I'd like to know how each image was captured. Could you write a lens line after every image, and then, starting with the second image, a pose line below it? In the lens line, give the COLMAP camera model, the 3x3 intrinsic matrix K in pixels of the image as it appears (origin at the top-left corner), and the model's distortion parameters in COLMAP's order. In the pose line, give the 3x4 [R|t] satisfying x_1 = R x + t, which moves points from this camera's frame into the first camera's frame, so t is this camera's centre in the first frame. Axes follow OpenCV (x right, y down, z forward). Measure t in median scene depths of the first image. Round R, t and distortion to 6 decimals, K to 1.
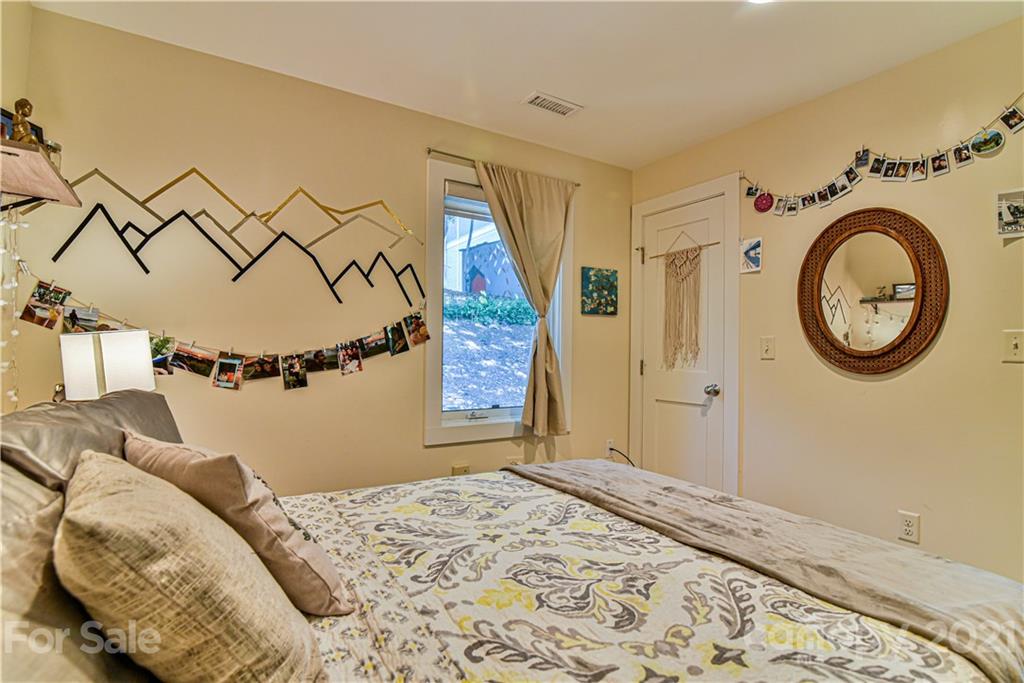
lens RADIAL K [[514.2, 0, 497.9], [0, 514.2, 346.3], [0, 0, 1]] dist [-0.013767, 0.001850]
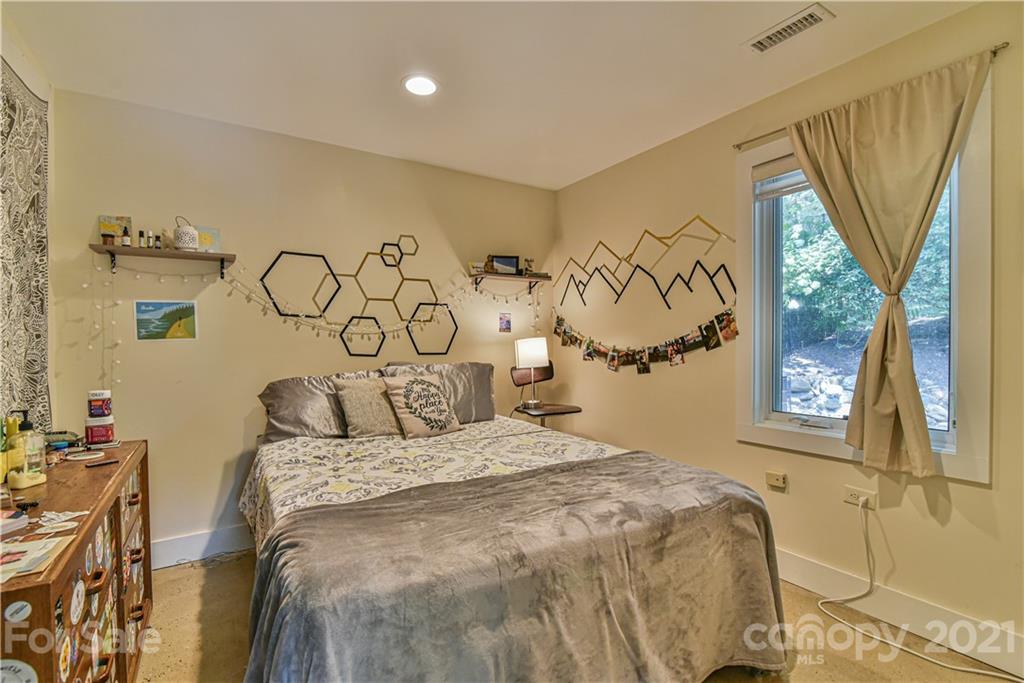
lens RADIAL K [[473.4, 0, 499.1], [0, 473.4, 350.7], [0, 0, 1]] dist [-0.016737, -0.000432]
pose [[-0.019946, 0.002491, -0.999798, 0.886148], [0.010629, 0.999941, 0.002280, 0.011481], [0.999745, -0.010581, -0.019971, 0.611799]]
